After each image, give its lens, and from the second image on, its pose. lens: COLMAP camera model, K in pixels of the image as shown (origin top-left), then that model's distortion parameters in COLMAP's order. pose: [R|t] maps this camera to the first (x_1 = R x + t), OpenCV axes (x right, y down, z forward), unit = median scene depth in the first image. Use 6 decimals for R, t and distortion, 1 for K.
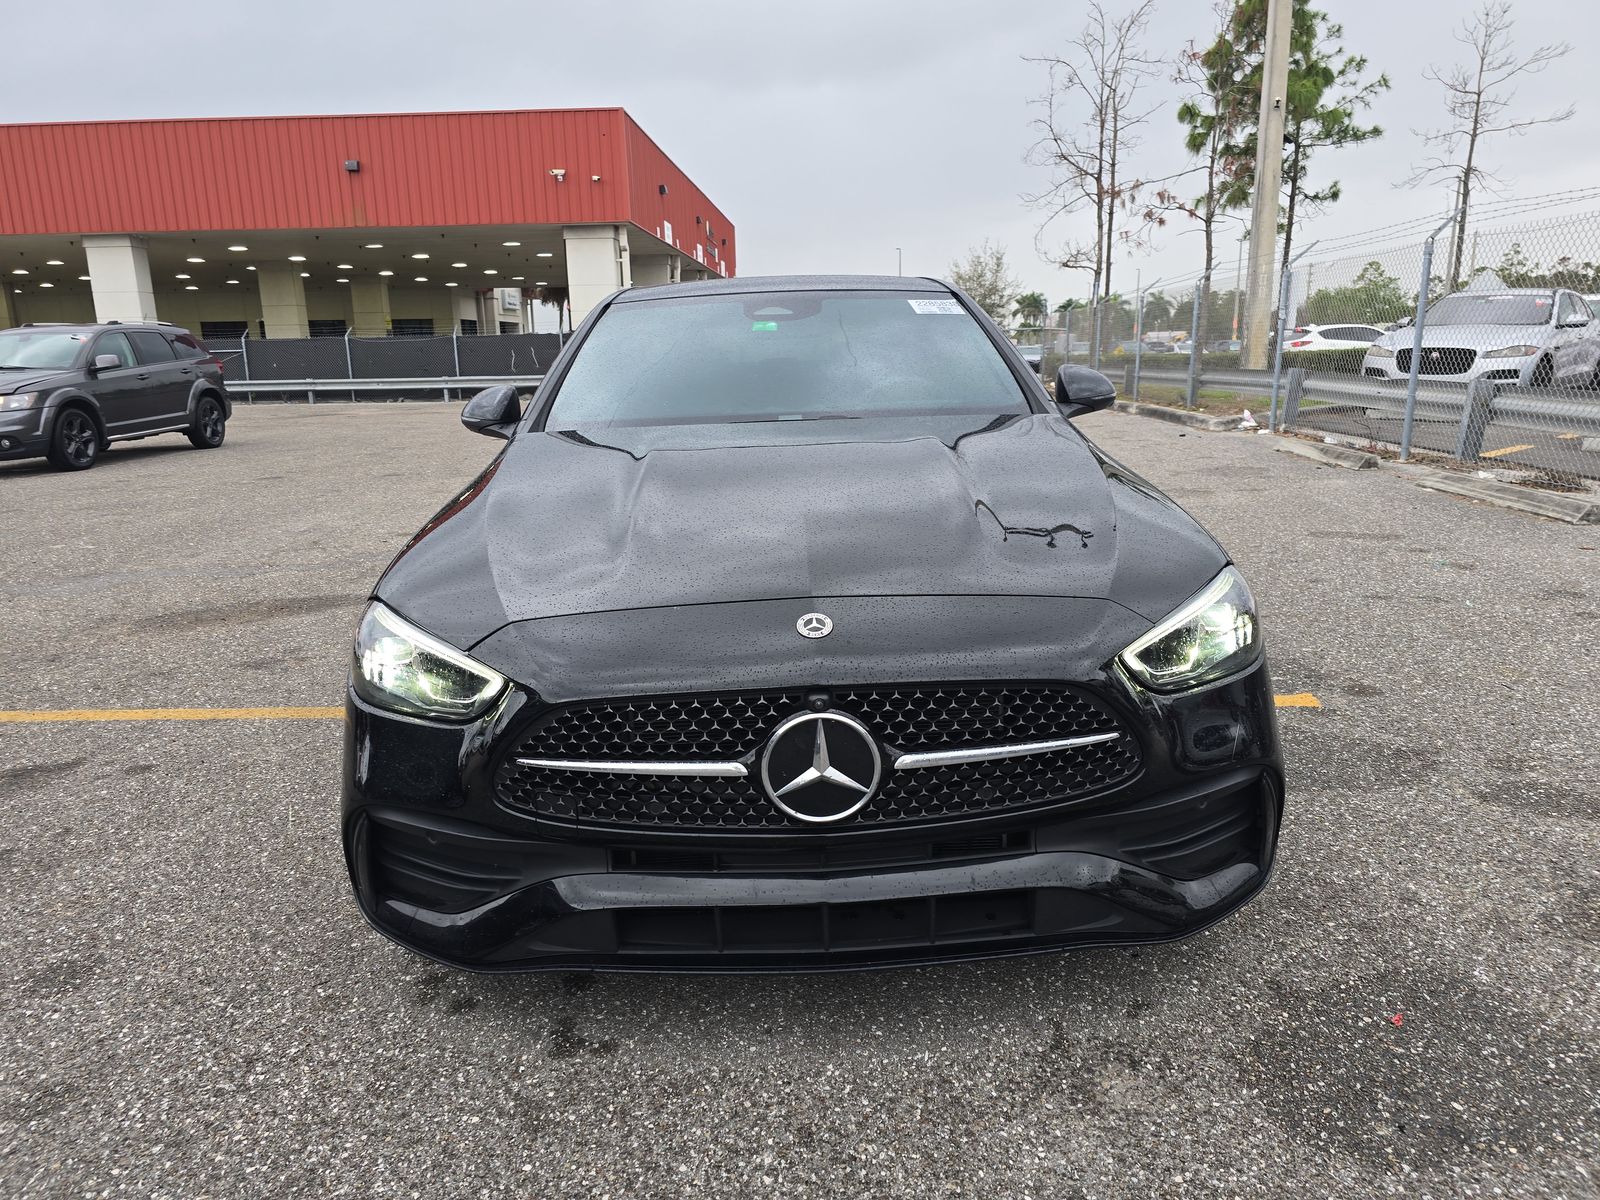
lens RADIAL K [[1110.1, 0, 810.5], [0, 1110.1, 602.9], [0, 0, 1]] dist [0.051349, -0.048544]
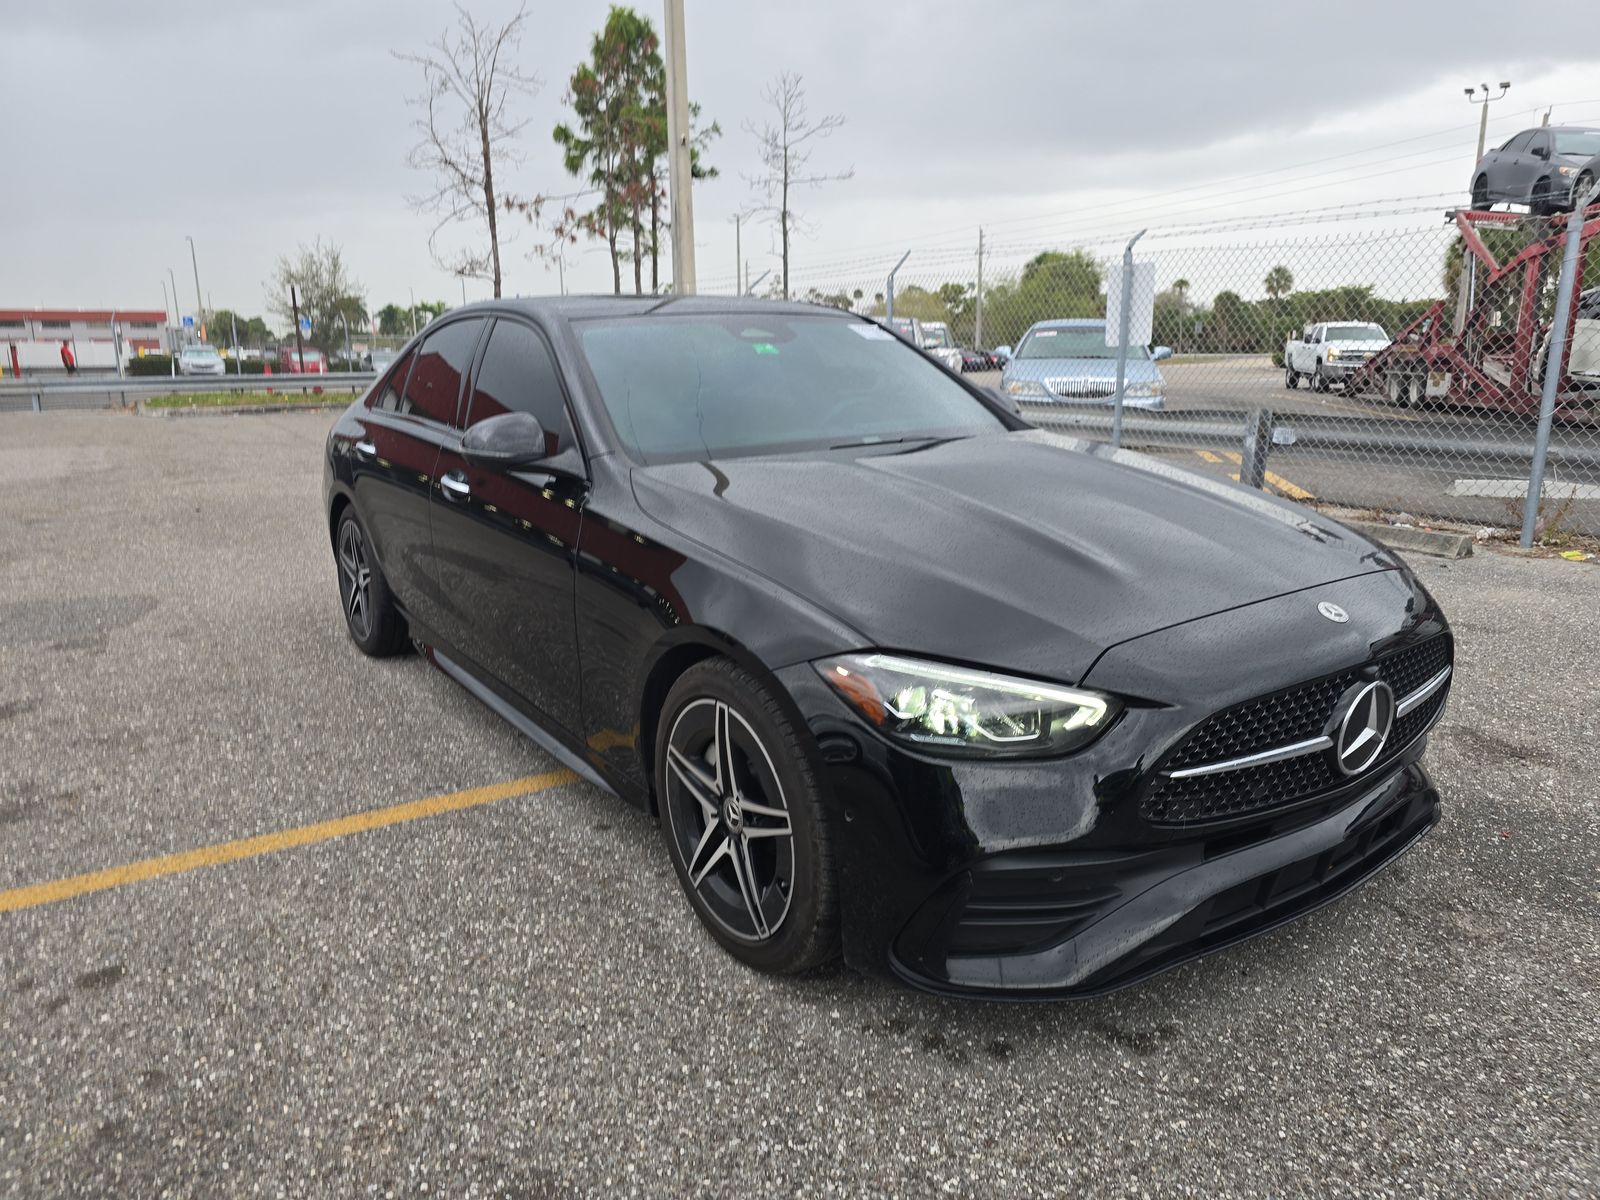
lens RADIAL K [[1110.1, 0, 810.5], [0, 1110.1, 602.9], [0, 0, 1]] dist [0.051349, -0.048544]
pose [[0.815771, -0.115509, 0.566723, -0.113642], [0.119074, 0.992405, 0.030870, -0.009474], [-0.565985, 0.042299, 0.823330, 0.032078]]
